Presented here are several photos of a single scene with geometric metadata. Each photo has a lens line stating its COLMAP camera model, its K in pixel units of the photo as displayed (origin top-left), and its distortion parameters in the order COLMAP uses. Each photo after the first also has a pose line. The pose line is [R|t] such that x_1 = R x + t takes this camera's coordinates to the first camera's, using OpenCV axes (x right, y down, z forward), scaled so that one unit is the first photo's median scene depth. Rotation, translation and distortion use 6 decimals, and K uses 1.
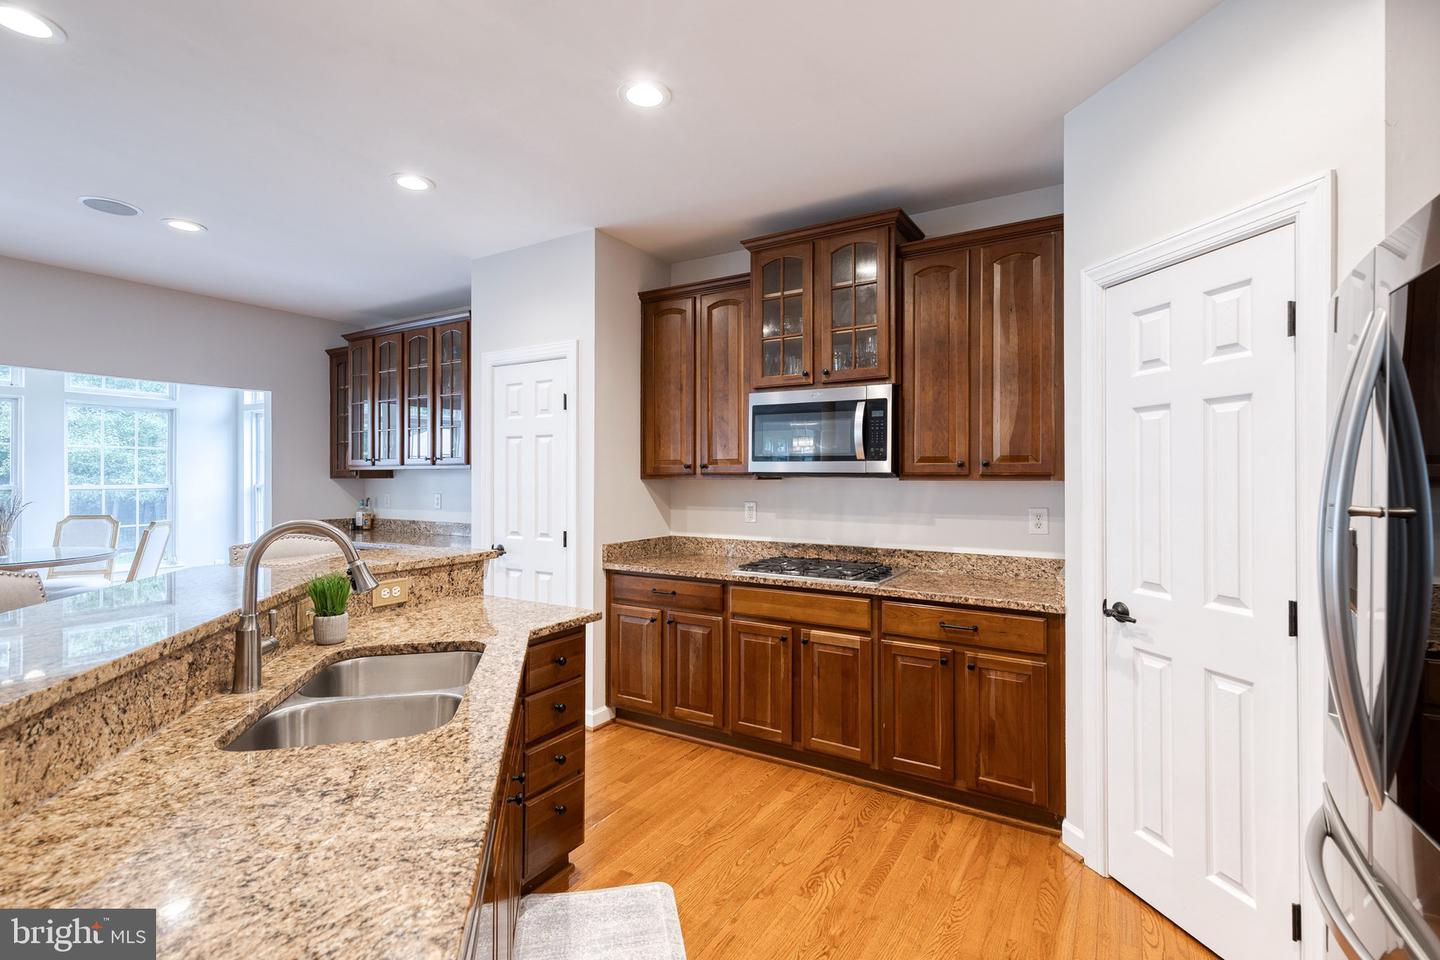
lens RADIAL K [[649.4, 0, 727.8], [0, 649.4, 473.0], [0, 0, 1]] dist [0.008200, -0.000260]
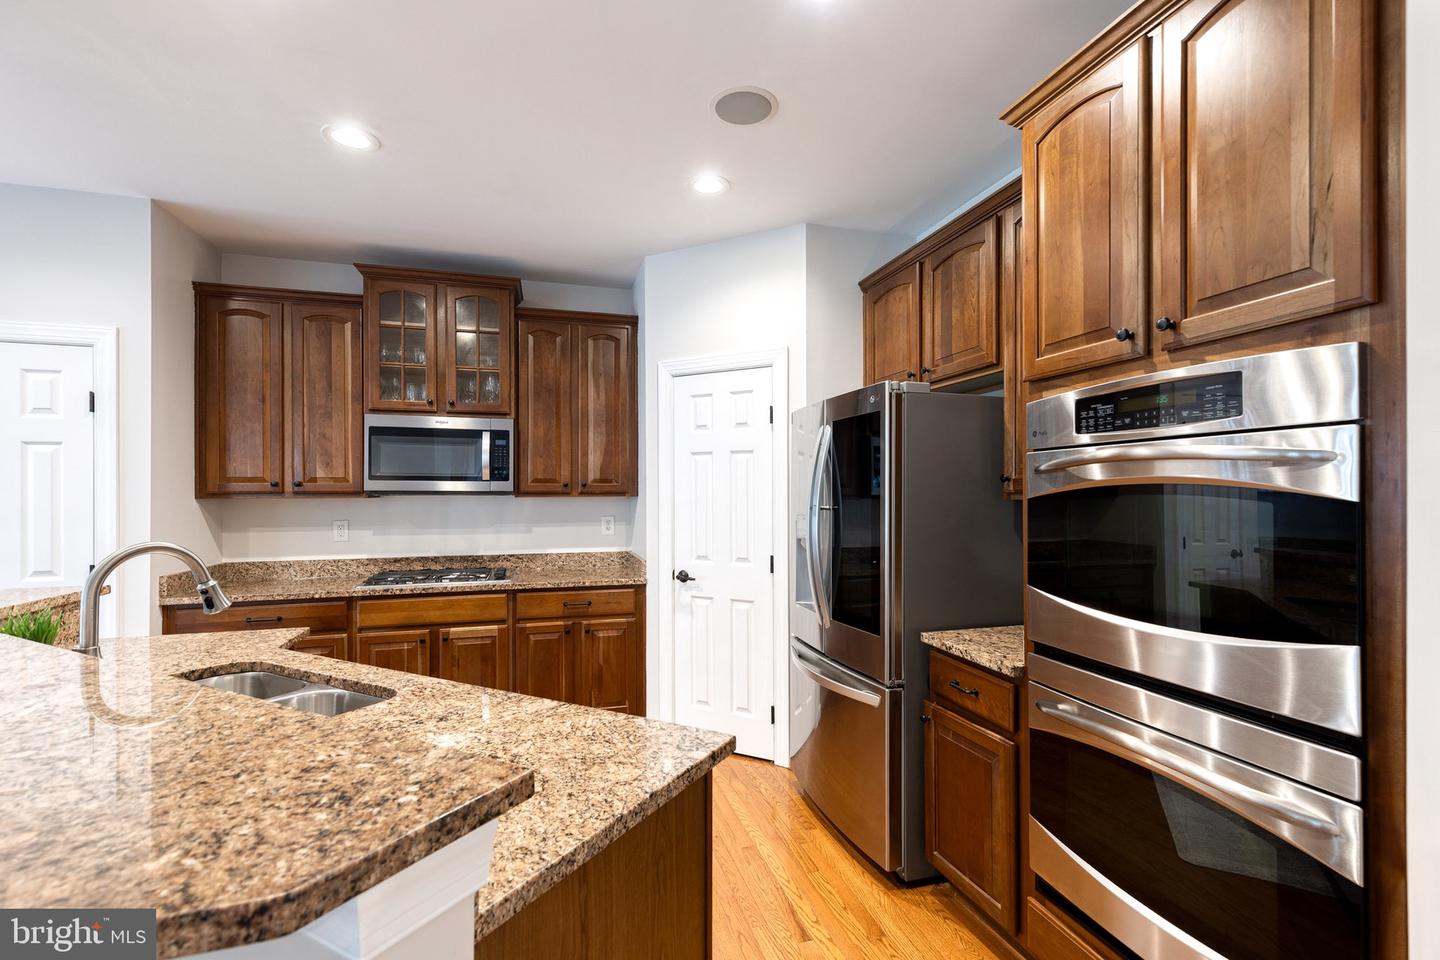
lens RADIAL K [[649.4, 0, 732.0], [0, 649.4, 488.4], [0, 0, 1]] dist [0.008200, -0.000260]
pose [[0.673928, 0.002051, 0.738794, -0.380174], [-0.000684, 0.999997, -0.002152, -0.003150], [-0.738796, 0.000945, 0.673928, -0.139981]]
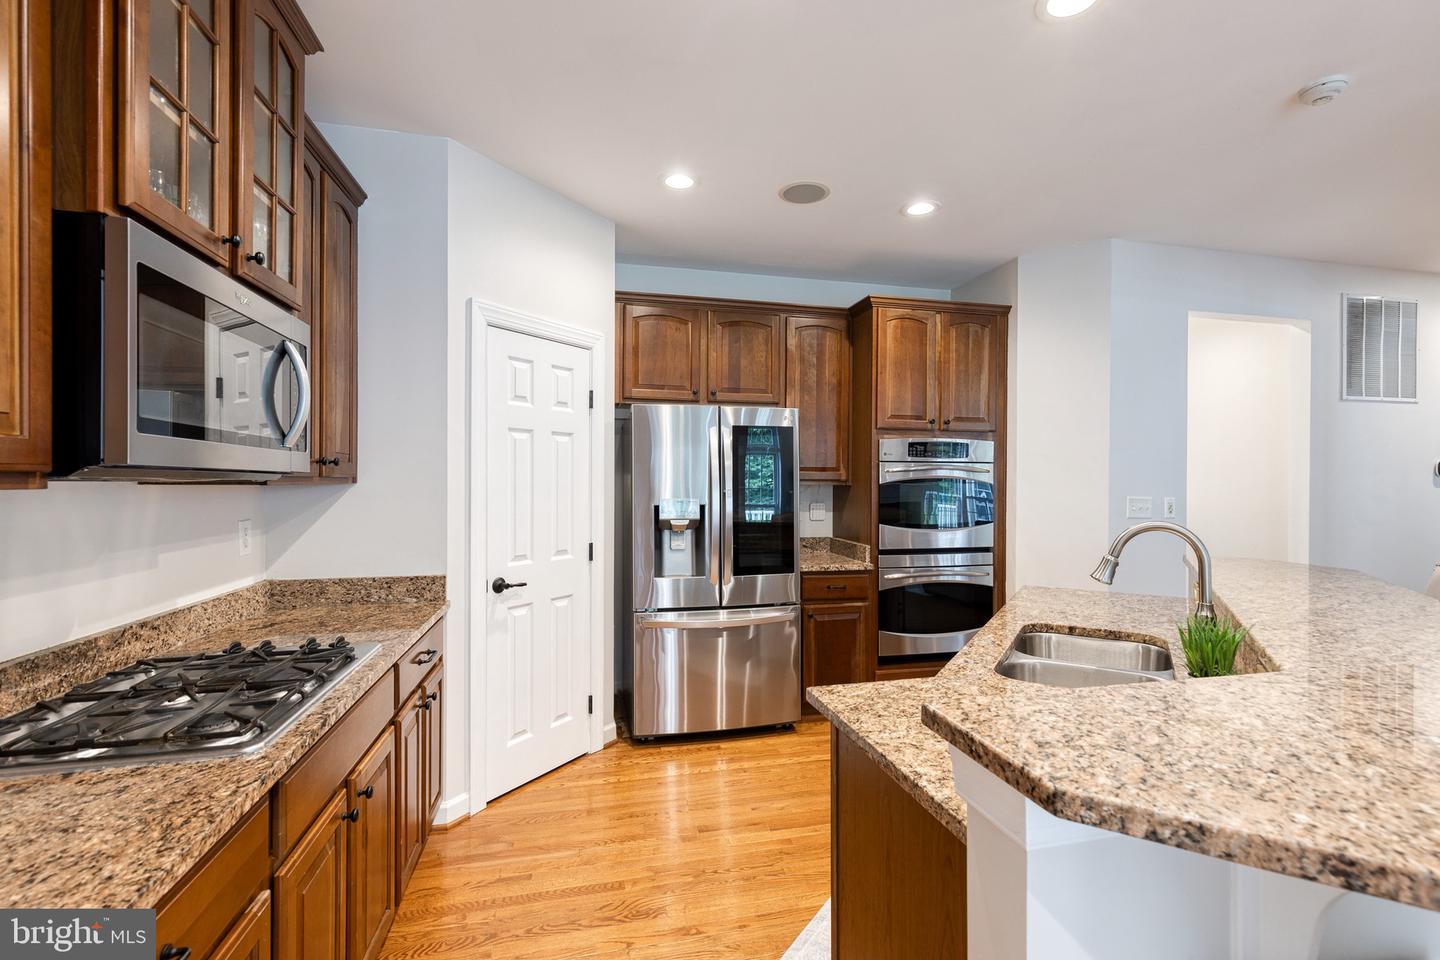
lens RADIAL K [[649.4, 0, 723.9], [0, 649.4, 482.3], [0, 0, 1]] dist [0.008200, -0.000260]
pose [[-0.698991, -0.006625, 0.715100, -0.451409], [-0.009515, 0.999955, -0.000037, 0.004592], [-0.715068, -0.006830, -0.699022, 1.145601]]
